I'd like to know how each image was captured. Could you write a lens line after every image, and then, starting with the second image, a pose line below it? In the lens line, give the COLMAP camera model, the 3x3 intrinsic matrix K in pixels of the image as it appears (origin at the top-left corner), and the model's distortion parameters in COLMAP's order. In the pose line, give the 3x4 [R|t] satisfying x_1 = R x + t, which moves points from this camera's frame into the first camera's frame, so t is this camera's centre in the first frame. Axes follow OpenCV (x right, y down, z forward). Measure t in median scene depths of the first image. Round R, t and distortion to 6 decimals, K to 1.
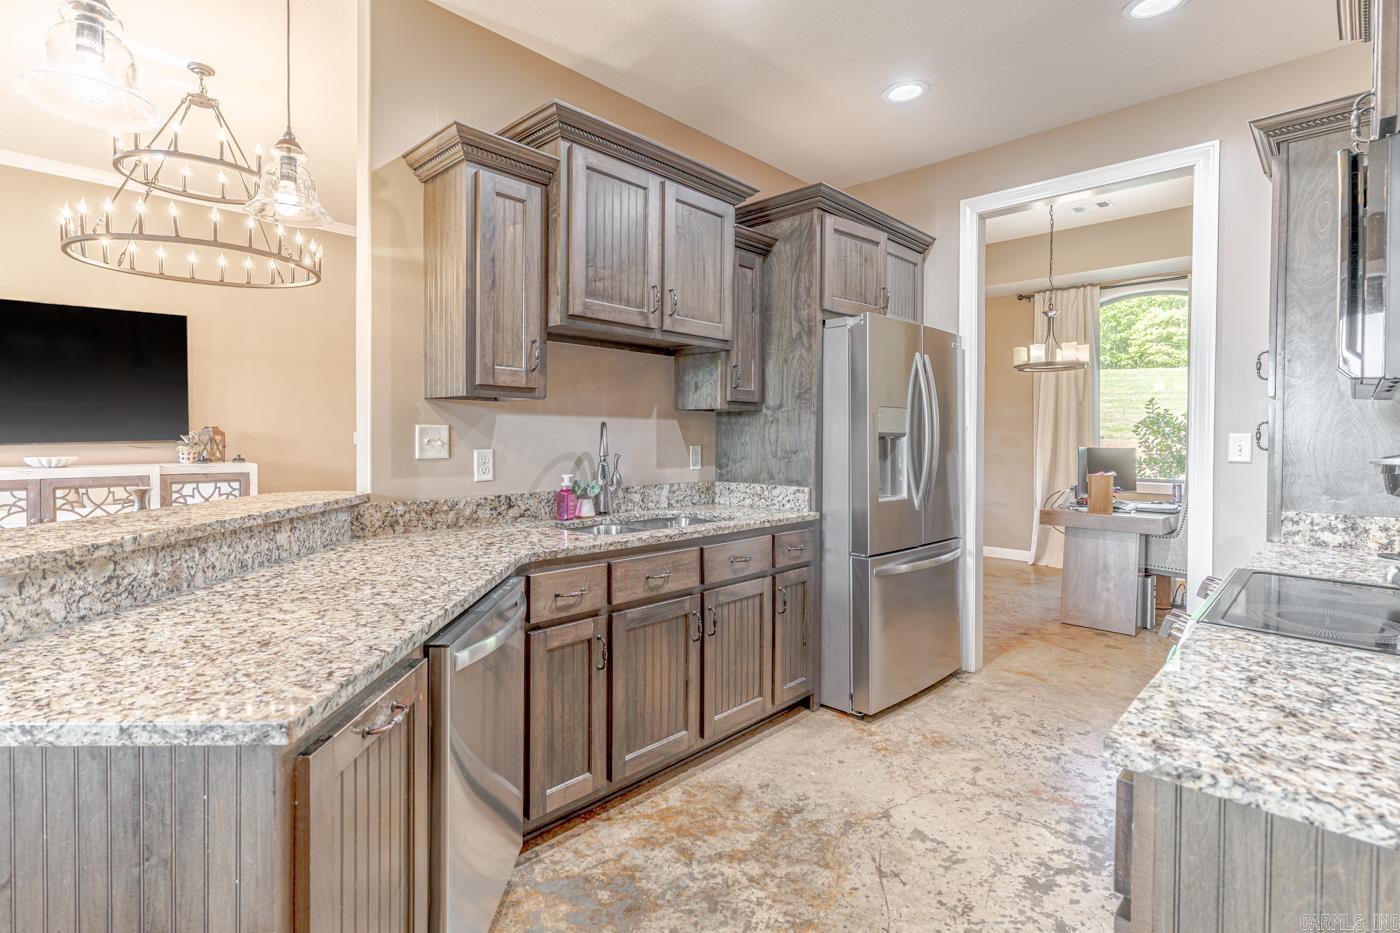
lens RADIAL K [[672.7, 0, 704.6], [0, 672.7, 442.8], [0, 0, 1]] dist [0.002093, 0.000033]
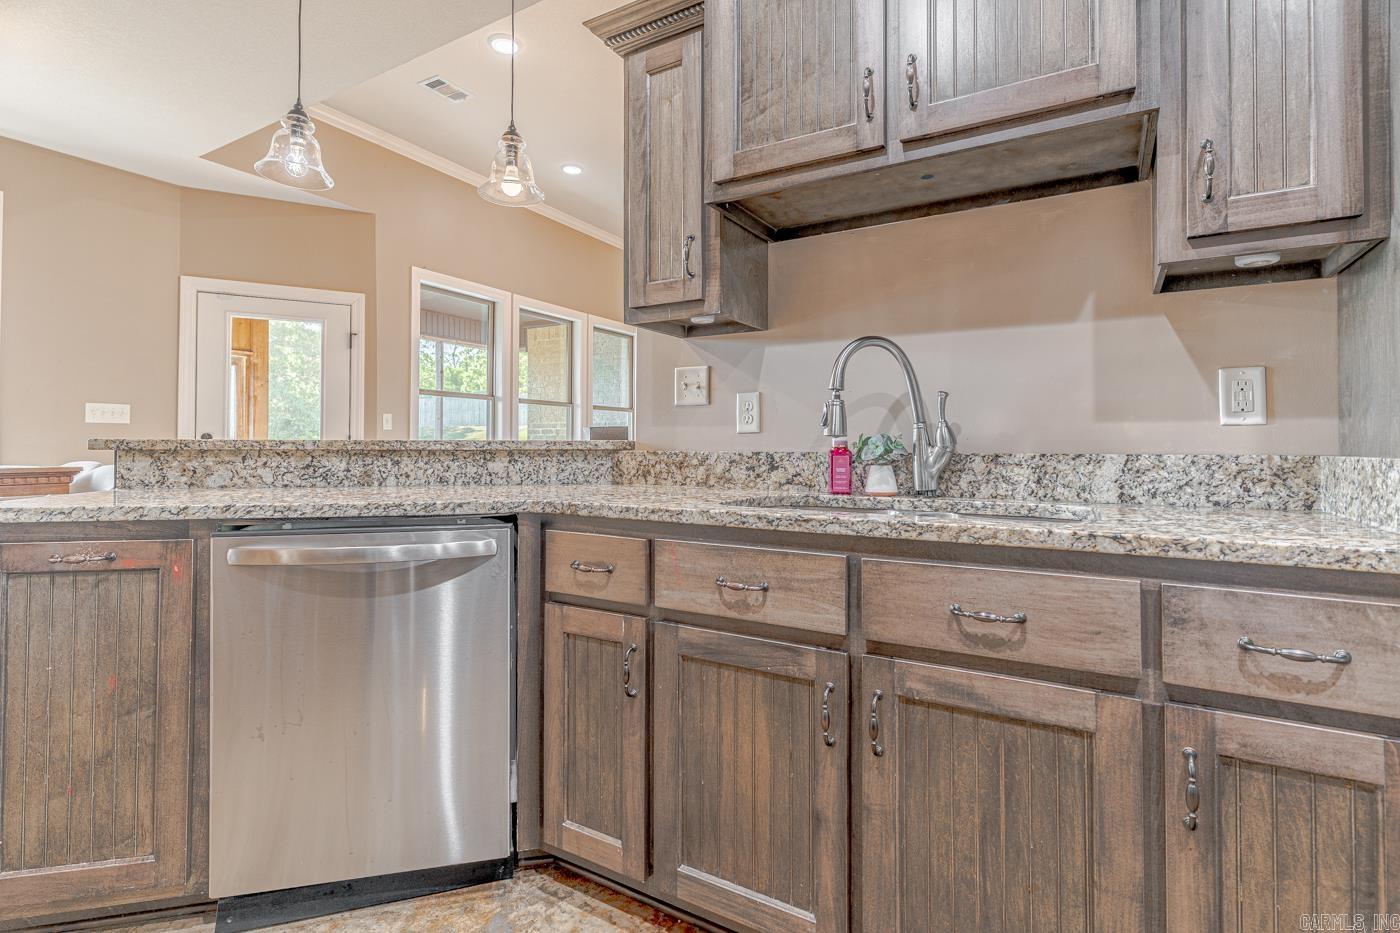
lens RADIAL K [[672.7, 0, 704.6], [0, 672.7, 442.8], [0, 0, 1]] dist [0.002093, 0.000033]
pose [[0.219121, -0.013589, -0.975603, 0.462406], [-0.009240, 0.999829, -0.016002, 0.086772], [0.975654, 0.012521, 0.218958, 0.829818]]
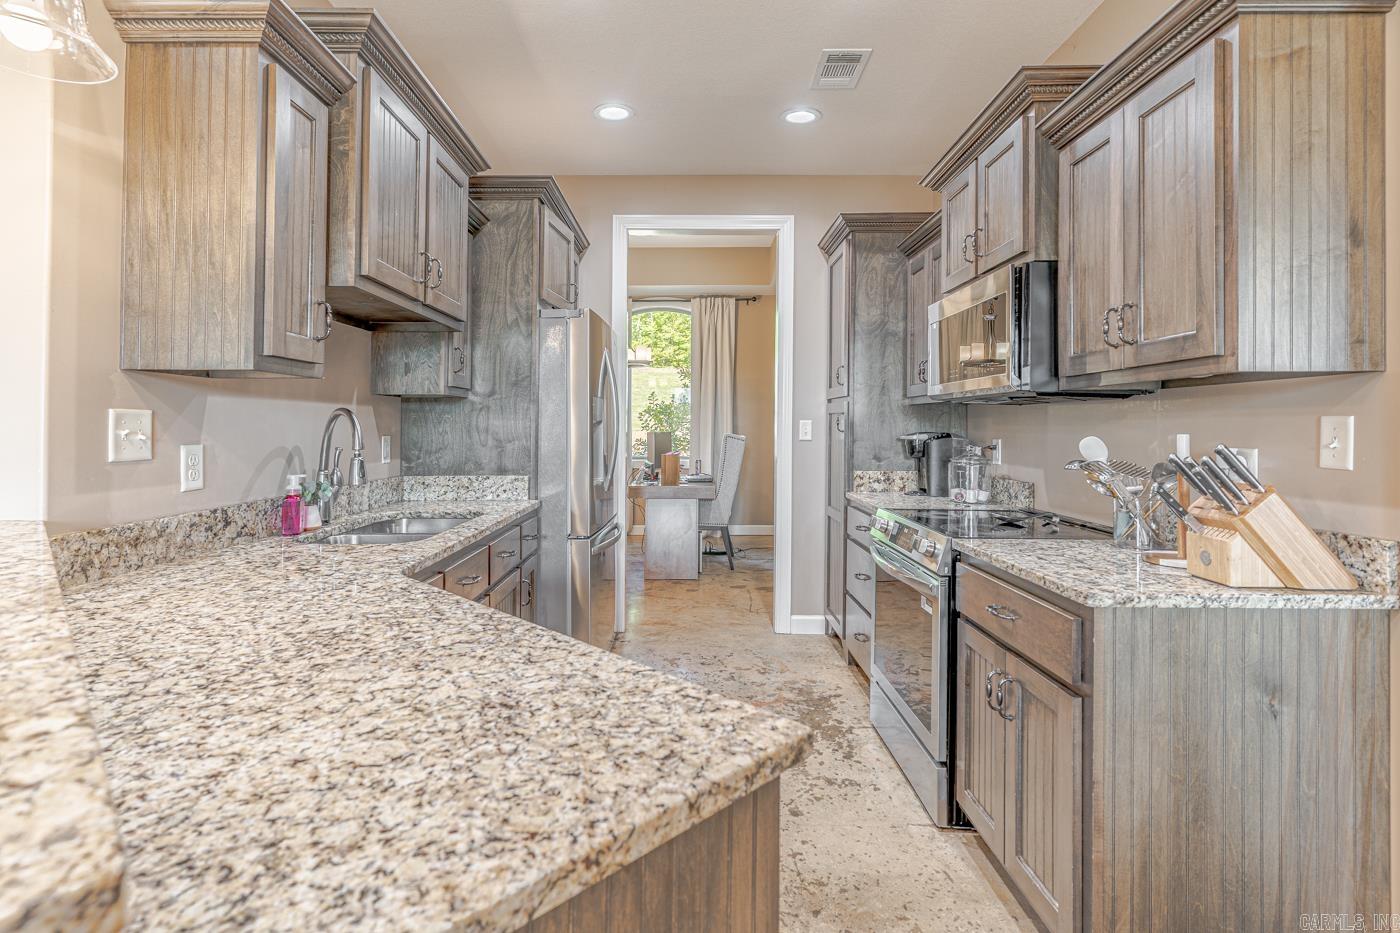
lens RADIAL K [[672.6, 0, 691.7], [0, 672.6, 420.8], [0, 0, 1]] dist [0.004707, -0.000031]
pose [[0.726934, -0.001828, 0.686705, -0.460590], [0.011980, 0.999878, -0.010019, -0.002511], [-0.686603, 0.015510, 0.726867, 0.142561]]
